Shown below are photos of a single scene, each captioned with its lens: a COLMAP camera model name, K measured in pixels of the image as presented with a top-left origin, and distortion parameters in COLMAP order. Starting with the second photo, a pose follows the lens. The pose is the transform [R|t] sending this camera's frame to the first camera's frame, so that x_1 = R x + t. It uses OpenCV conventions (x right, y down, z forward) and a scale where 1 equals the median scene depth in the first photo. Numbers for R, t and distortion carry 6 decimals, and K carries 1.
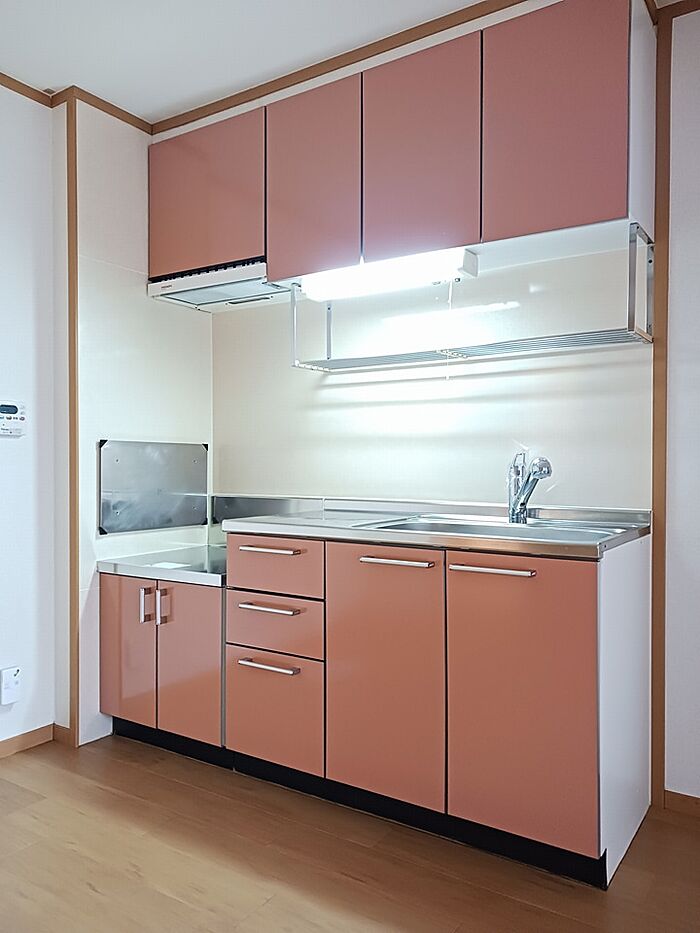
lens RADIAL K [[723.8, 0, 341.8], [0, 723.8, 481.9], [0, 0, 1]] dist [0.115601, -0.225648]
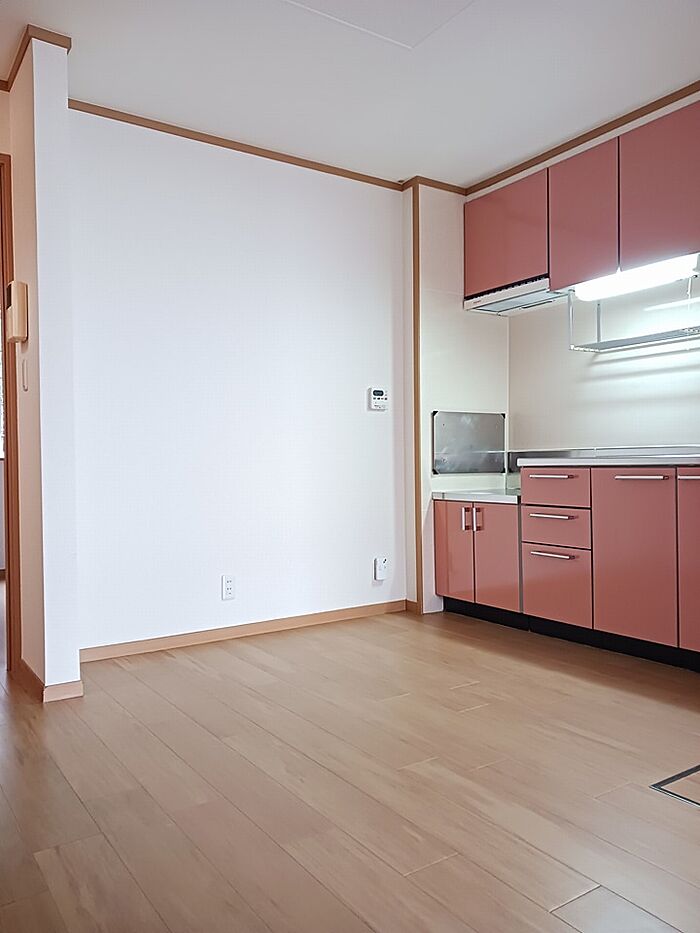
lens RADIAL K [[723.8, 0, 341.8], [0, 723.8, 481.9], [0, 0, 1]] dist [0.115601, -0.225648]
pose [[0.925097, -0.007743, -0.379652, 0.057717], [0.010521, 0.999931, 0.005244, 0.078060], [0.379585, -0.008845, 0.925115, -0.441891]]
